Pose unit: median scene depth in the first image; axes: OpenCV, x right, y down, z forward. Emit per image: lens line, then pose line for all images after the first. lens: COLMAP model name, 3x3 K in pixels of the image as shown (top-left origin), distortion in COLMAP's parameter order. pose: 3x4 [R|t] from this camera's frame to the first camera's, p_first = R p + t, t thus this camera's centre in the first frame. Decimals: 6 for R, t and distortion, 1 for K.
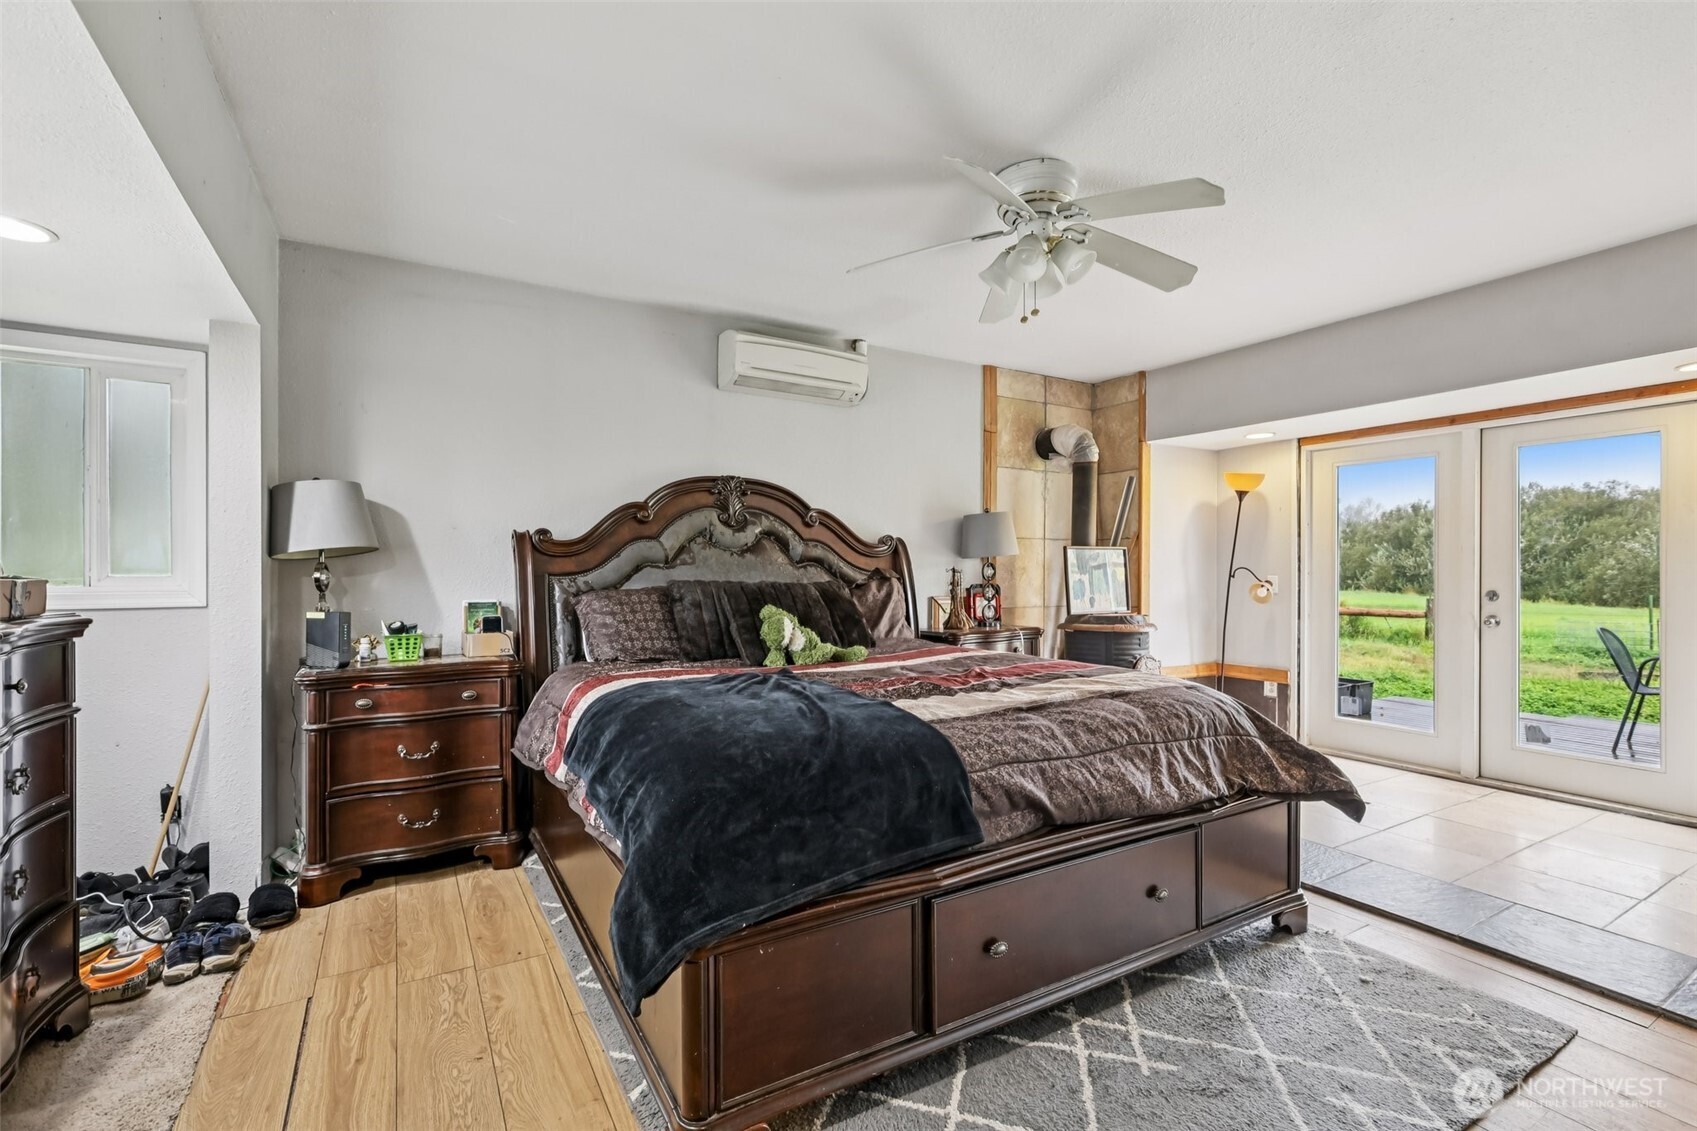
lens RADIAL K [[753.1, 0, 848.5], [0, 753.1, 565.5], [0, 0, 1]] dist [0.000095, 0.000626]
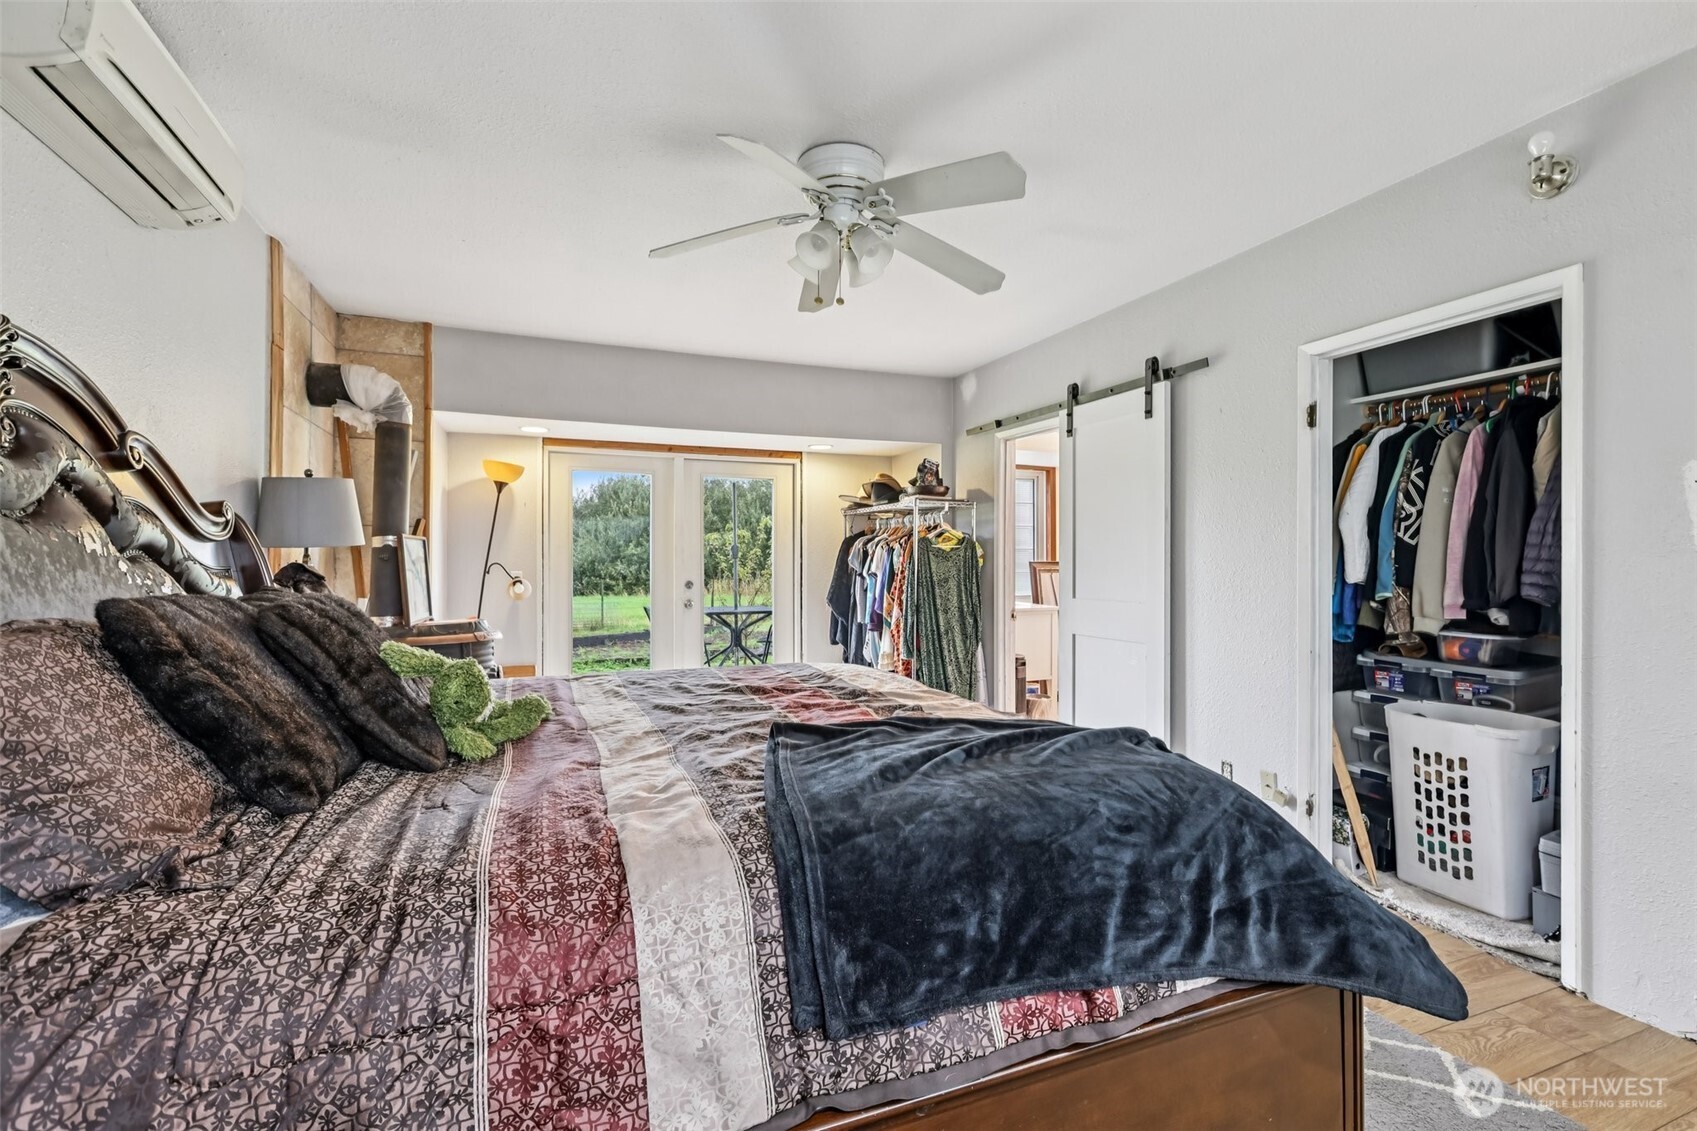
lens RADIAL K [[753.1, 0, 848.5], [0, 753.1, 565.5], [0, 0, 1]] dist [0.000095, 0.000626]
pose [[0.154126, -0.003175, 0.988046, -0.360760], [-0.007318, 0.999964, 0.004355, -0.001516], [-0.988024, -0.007902, 0.154097, 0.435718]]
